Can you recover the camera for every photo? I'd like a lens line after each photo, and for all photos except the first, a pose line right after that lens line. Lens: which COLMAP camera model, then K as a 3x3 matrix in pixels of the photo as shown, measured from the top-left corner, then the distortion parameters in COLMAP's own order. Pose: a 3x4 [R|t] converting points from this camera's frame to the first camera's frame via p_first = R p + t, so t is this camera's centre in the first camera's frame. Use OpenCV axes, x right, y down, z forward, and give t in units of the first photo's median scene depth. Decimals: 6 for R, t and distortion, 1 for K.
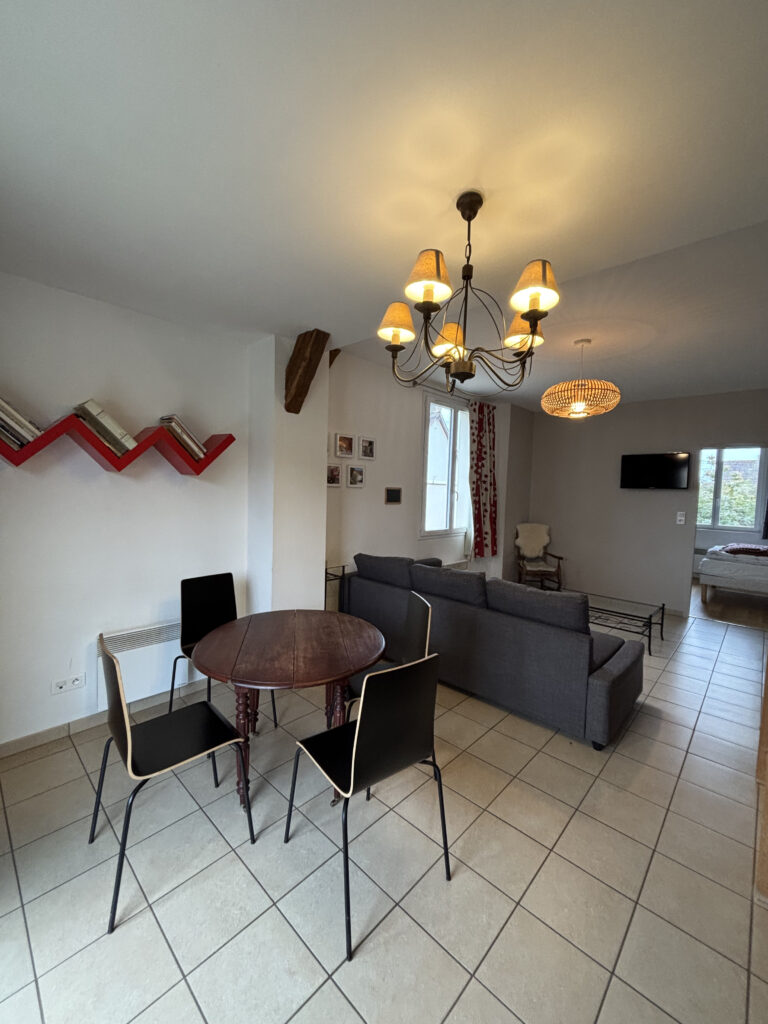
lens RADIAL K [[409.9, 0, 381.8], [0, 409.9, 510.0], [0, 0, 1]] dist [-0.000323, -0.000049]
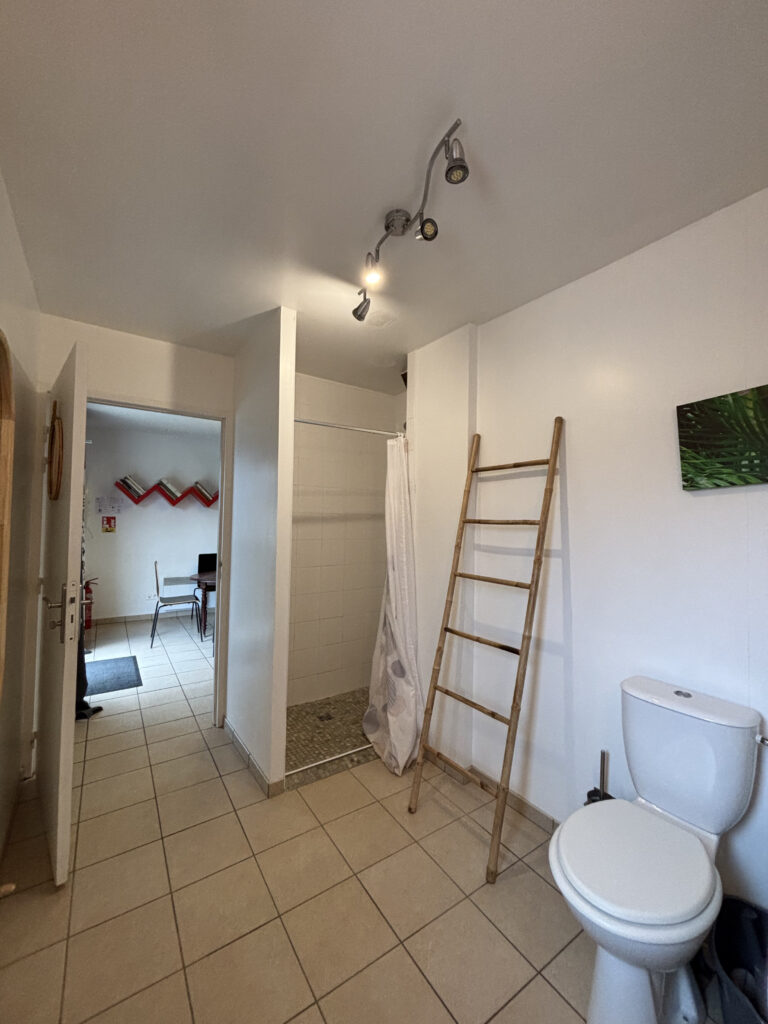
lens RADIAL K [[409.9, 0, 385.2], [0, 409.9, 510.5], [0, 0, 1]] dist [-0.000323, -0.000049]
pose [[0.977558, -0.007123, -0.210544, 1.082157], [-0.009463, 0.996935, -0.077662, 0.108351], [0.210452, 0.077911, 0.974495, -1.088156]]
